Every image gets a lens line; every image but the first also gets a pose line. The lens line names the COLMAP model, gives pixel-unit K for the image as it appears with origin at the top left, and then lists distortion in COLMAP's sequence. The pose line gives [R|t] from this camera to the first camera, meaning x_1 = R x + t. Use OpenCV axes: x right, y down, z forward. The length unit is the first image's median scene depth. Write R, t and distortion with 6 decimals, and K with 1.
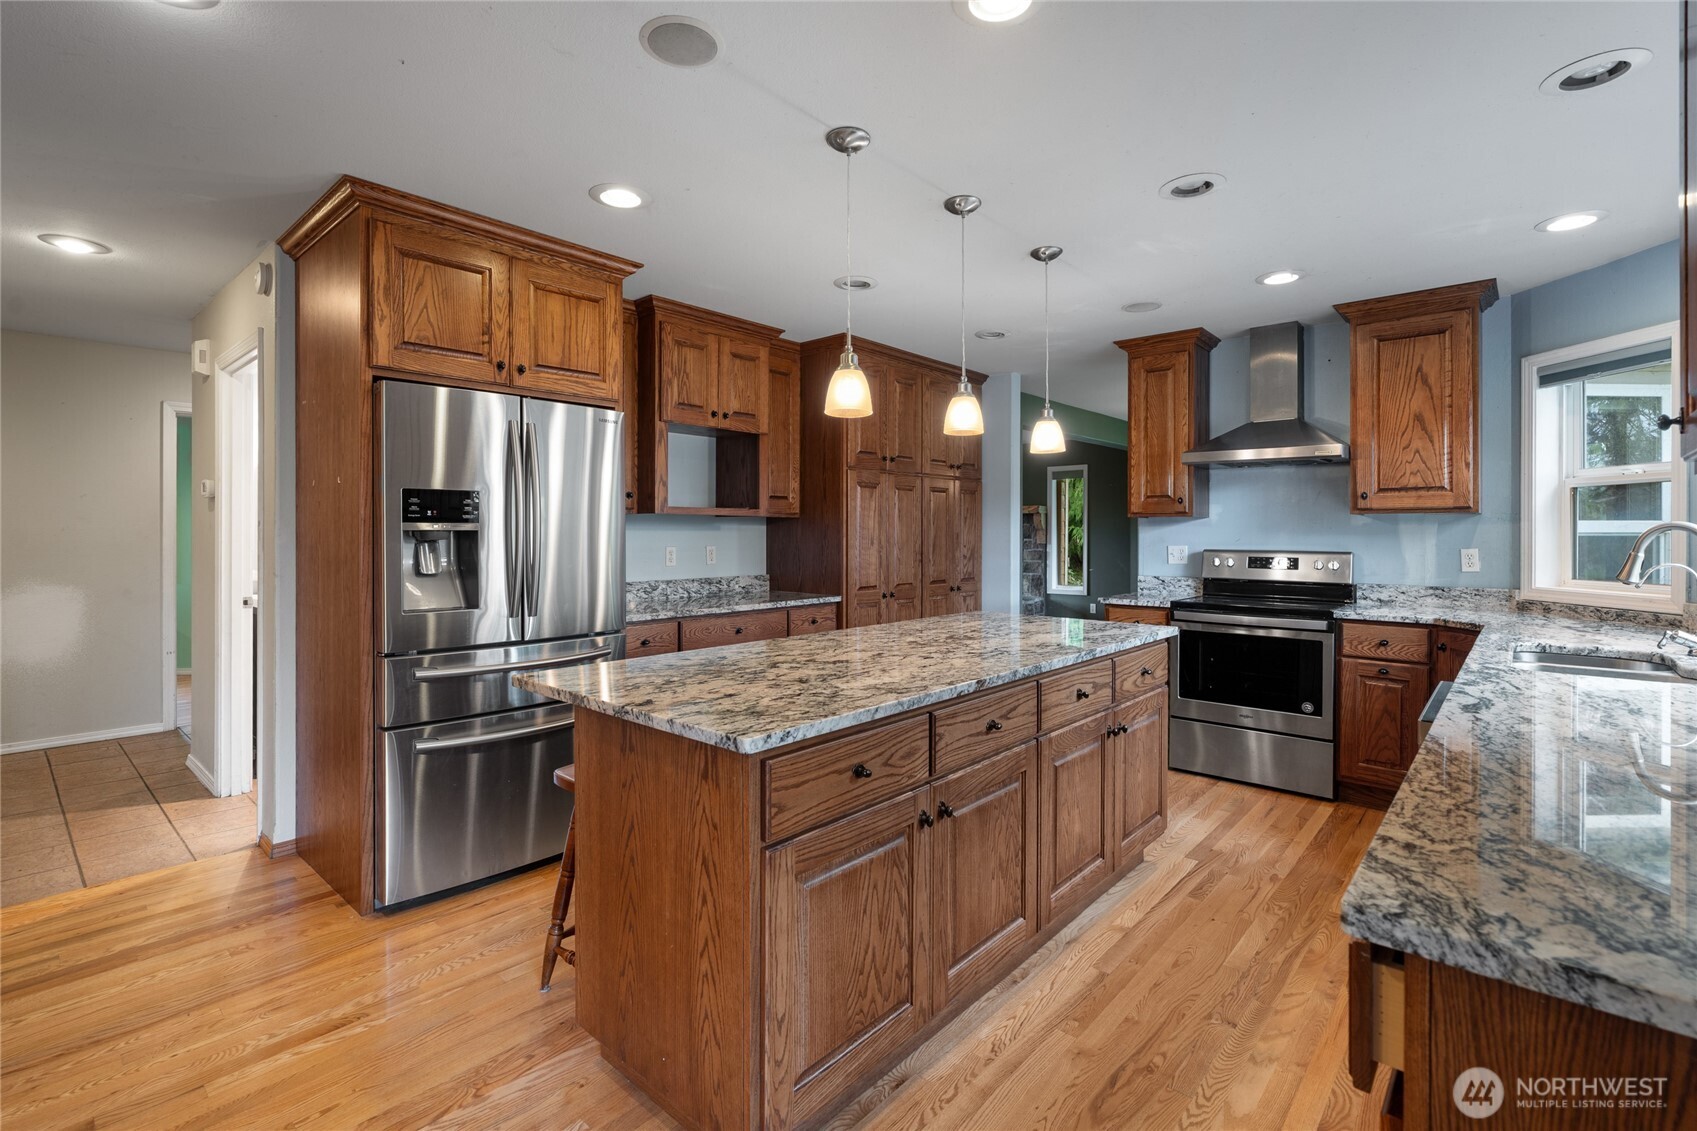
lens RADIAL K [[770.8, 0, 846.9], [0, 770.8, 542.4], [0, 0, 1]] dist [-0.003773, 0.000864]
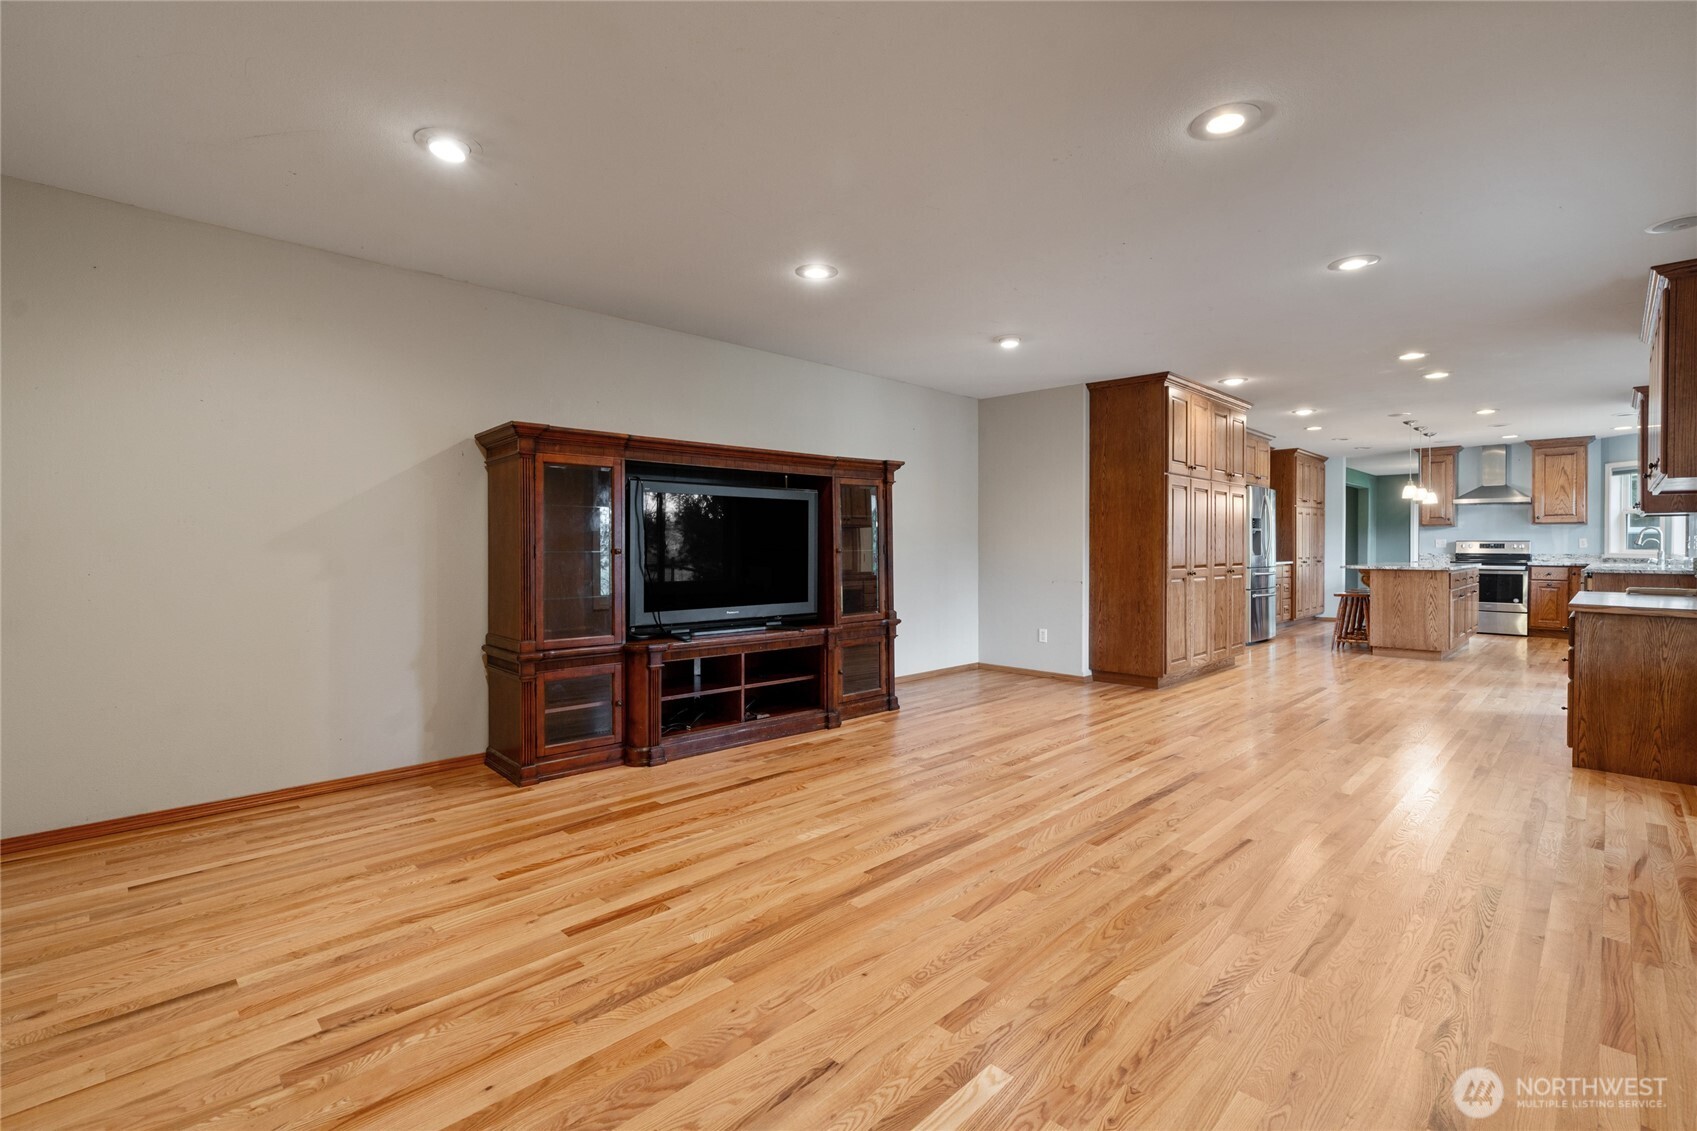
lens RADIAL K [[756.3, 0, 847.6], [0, 756.3, 558.4], [0, 0, 1]] dist [-0.002399, -0.000064]
pose [[0.998101, -0.002046, -0.061572, -1.395840], [0.002319, 0.999988, 0.004354, 0.055776], [0.061562, -0.004488, 0.998093, -1.563094]]
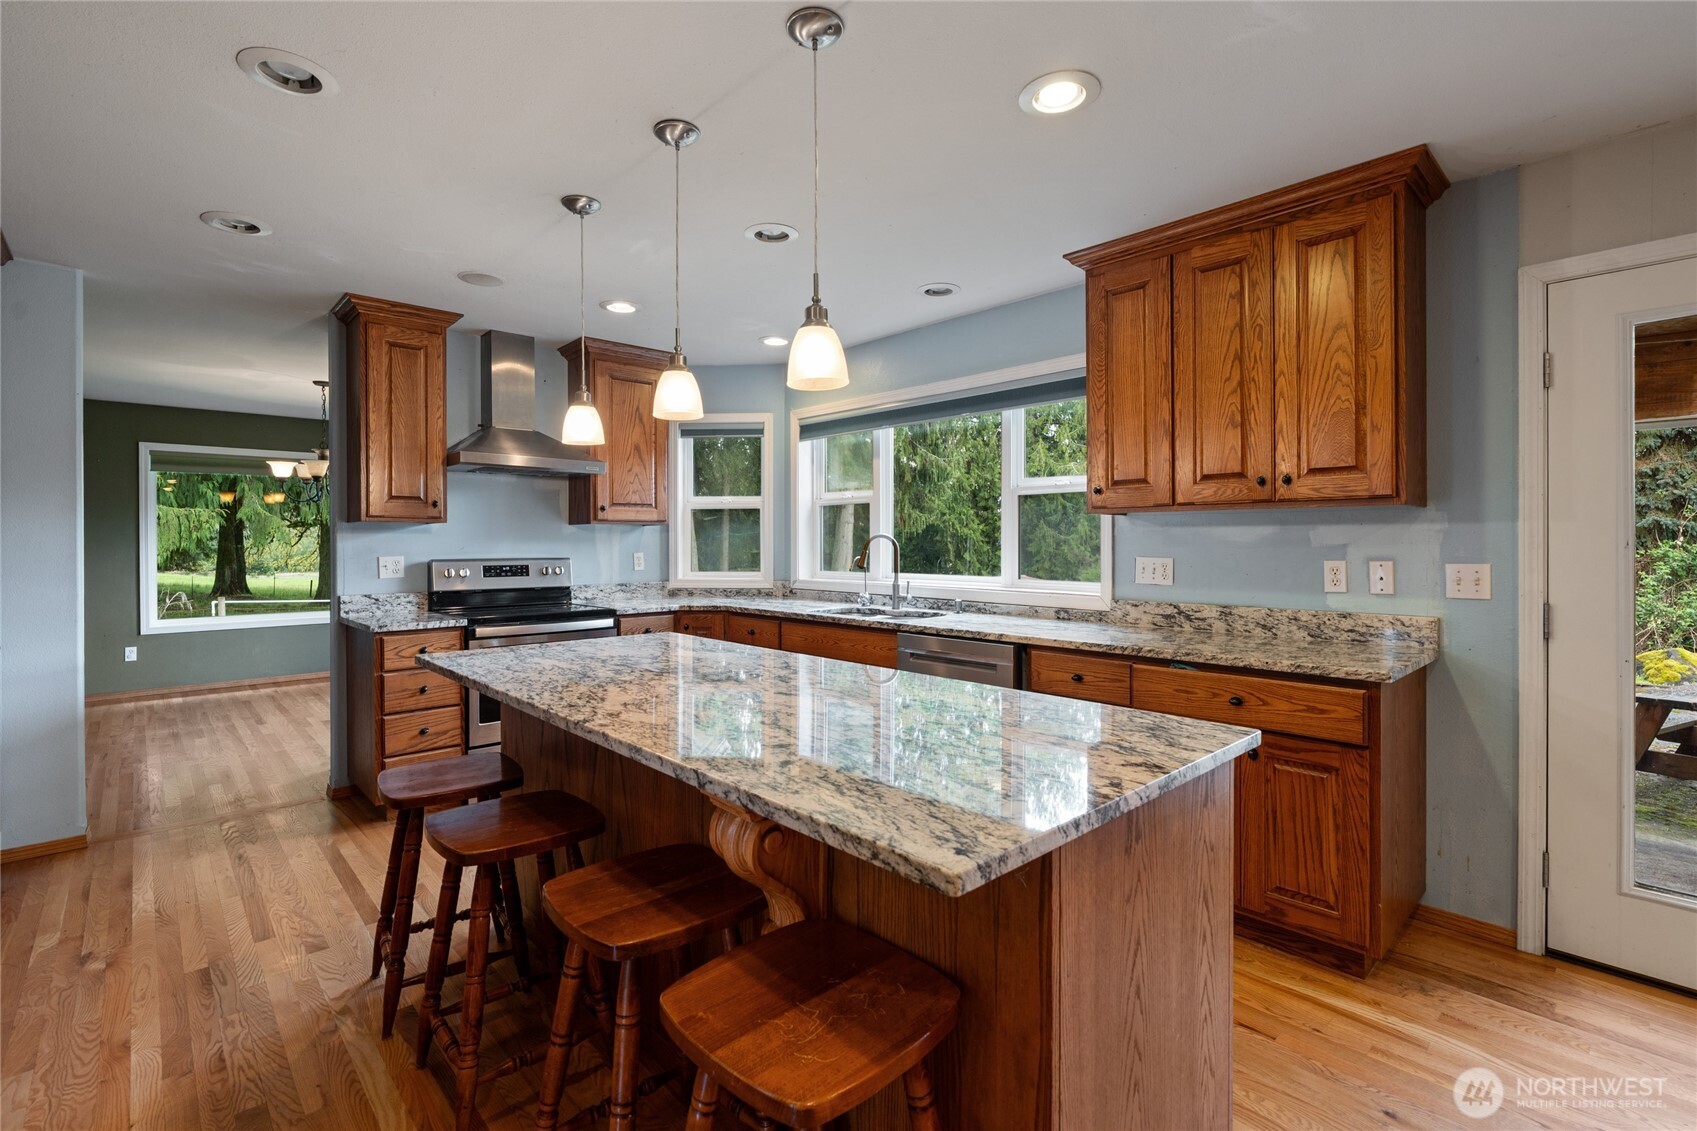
lens RADIAL K [[770.8, 0, 846.9], [0, 770.8, 542.4], [0, 0, 1]] dist [-0.003773, 0.000864]
pose [[0.097359, -0.003799, 0.995242, -0.438984], [0.015699, 0.999874, 0.002281, -0.006072], [-0.995125, 0.015402, 0.097407, 0.512273]]
